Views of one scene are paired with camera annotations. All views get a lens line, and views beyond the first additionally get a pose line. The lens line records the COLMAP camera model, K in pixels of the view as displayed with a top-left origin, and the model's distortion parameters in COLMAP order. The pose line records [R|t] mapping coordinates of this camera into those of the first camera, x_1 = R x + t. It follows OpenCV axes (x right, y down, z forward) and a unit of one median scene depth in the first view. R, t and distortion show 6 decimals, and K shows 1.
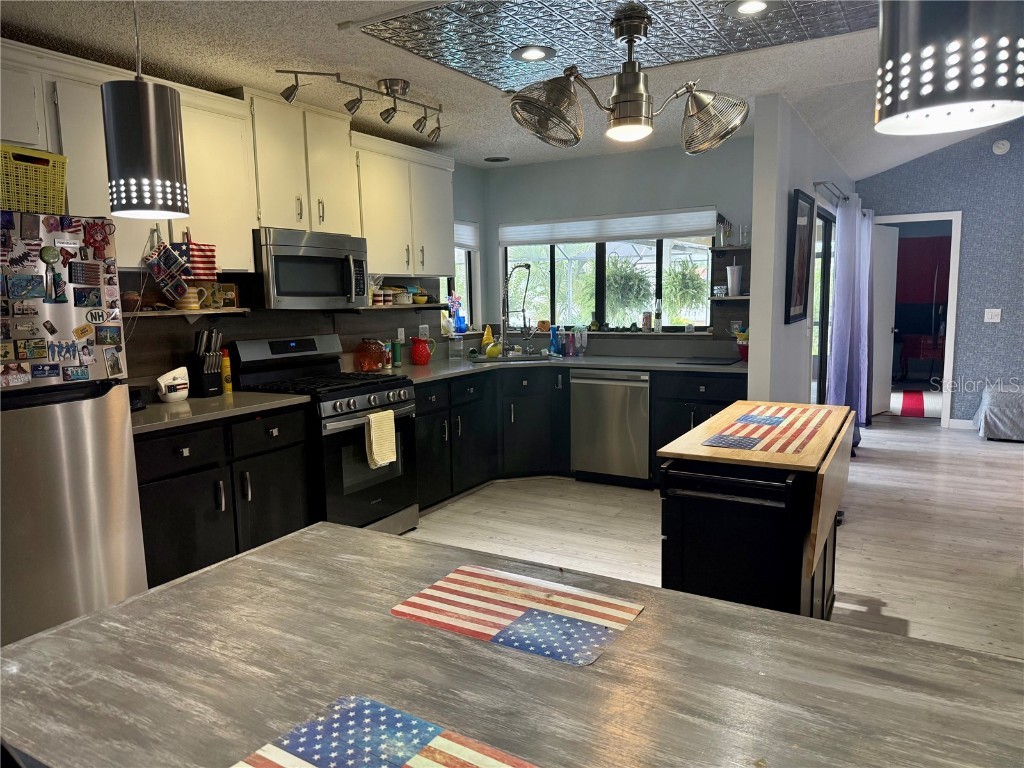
lens RADIAL K [[725.0, 0, 501.5], [0, 725.0, 391.0], [0, 0, 1]] dist [0.085191, -0.101555]
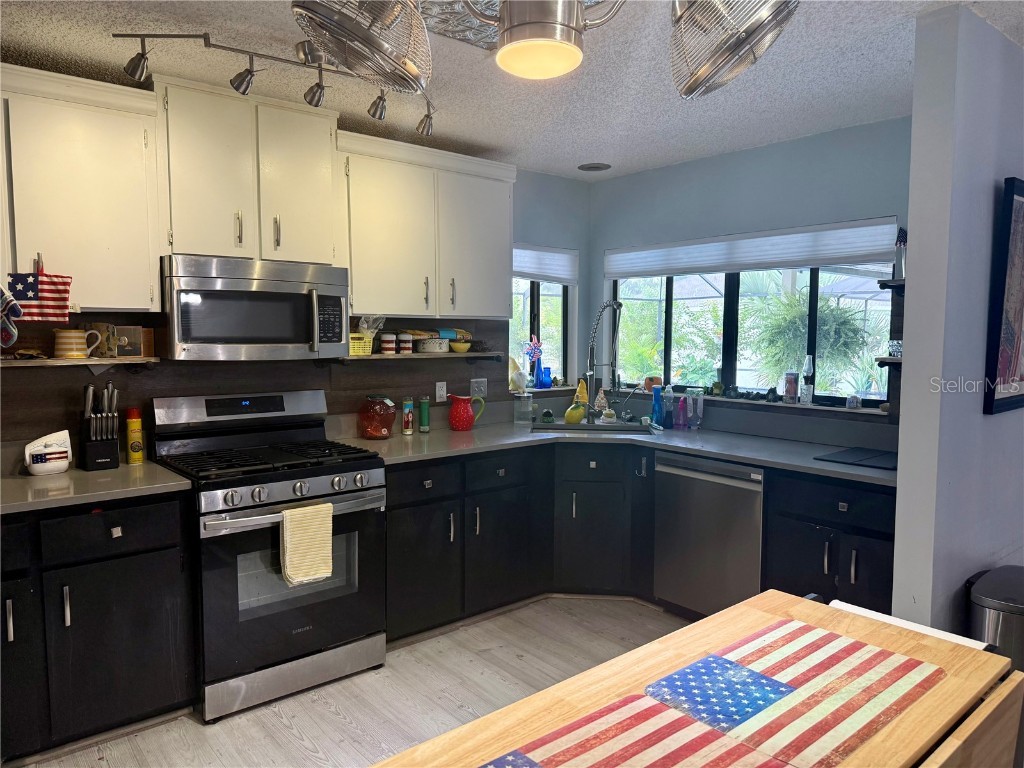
lens RADIAL K [[725.0, 0, 503.6], [0, 725.0, 386.3], [0, 0, 1]] dist [0.085191, -0.101555]
pose [[0.941095, 0.046341, -0.334952, 0.259009], [-0.064113, 0.997050, -0.042190, -0.073614], [0.332009, 0.061180, 0.941290, 0.392580]]
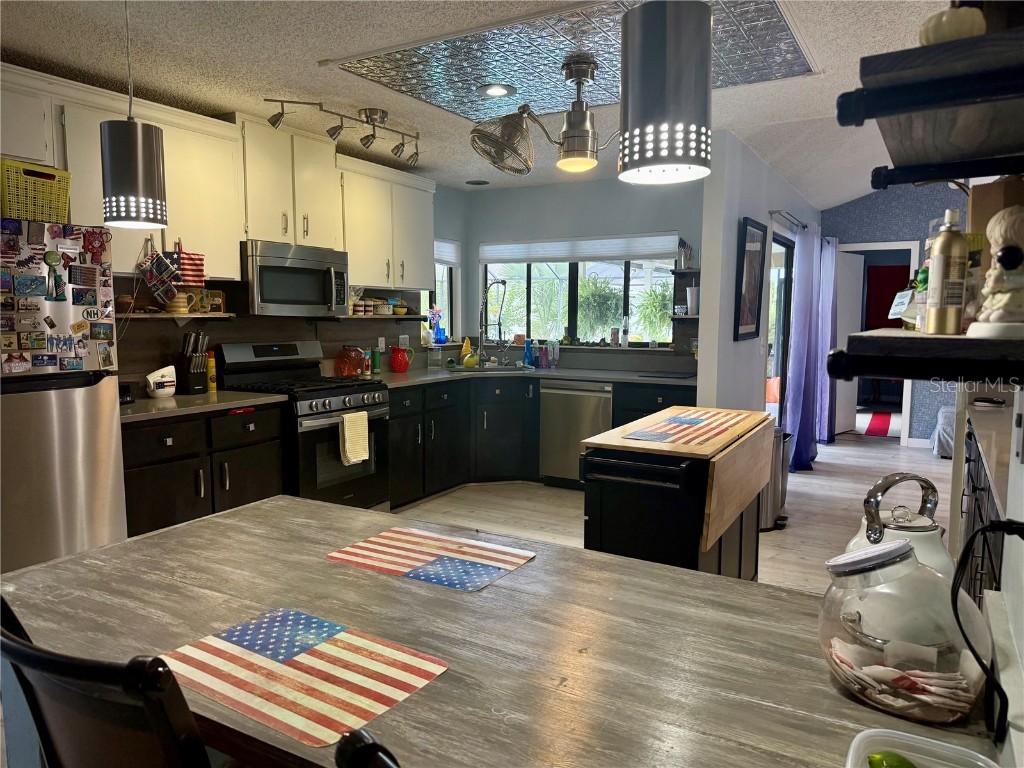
lens RADIAL K [[725.0, 0, 504.9], [0, 725.0, 387.2], [0, 0, 1]] dist [0.085191, -0.101555]
pose [[0.999724, 0.022272, 0.007459, 0.048571], [-0.022033, 0.999284, -0.030759, 0.020011], [-0.008139, 0.030586, 0.999499, -0.081859]]
